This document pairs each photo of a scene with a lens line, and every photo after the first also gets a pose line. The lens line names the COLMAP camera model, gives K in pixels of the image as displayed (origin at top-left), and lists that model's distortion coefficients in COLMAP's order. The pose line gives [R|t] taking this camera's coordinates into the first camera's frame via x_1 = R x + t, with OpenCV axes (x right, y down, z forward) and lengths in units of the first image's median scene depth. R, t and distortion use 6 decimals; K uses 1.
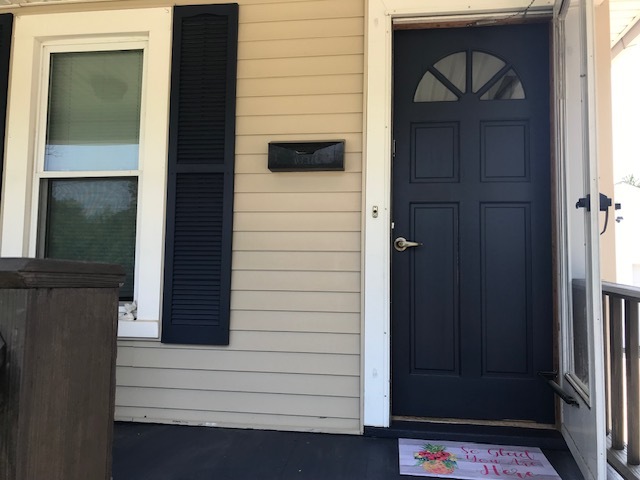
lens RADIAL K [[477.1, 0, 317.3], [0, 477.1, 242.1], [0, 0, 1]] dist [0.058687, -0.069384]
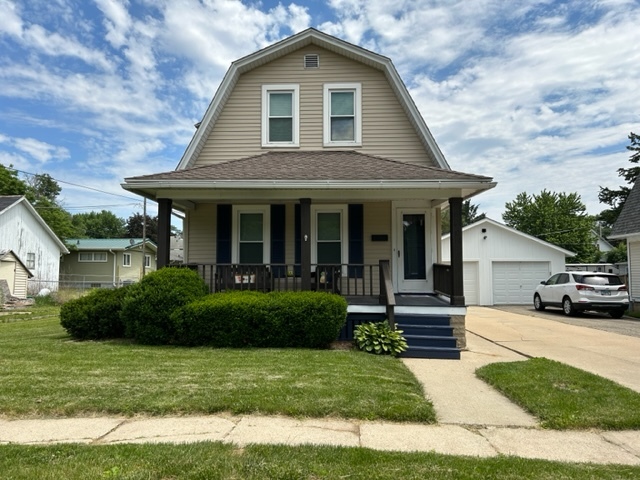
lens RADIAL K [[477.1, 0, 317.3], [0, 477.1, 242.1], [0, 0, 1]] dist [0.058687, -0.069384]
pose [[0.995881, -0.013857, 0.089601, -1.039292], [0.013622, 0.999902, 0.003226, -0.159338], [-0.089637, -0.001993, 0.995973, -3.552580]]
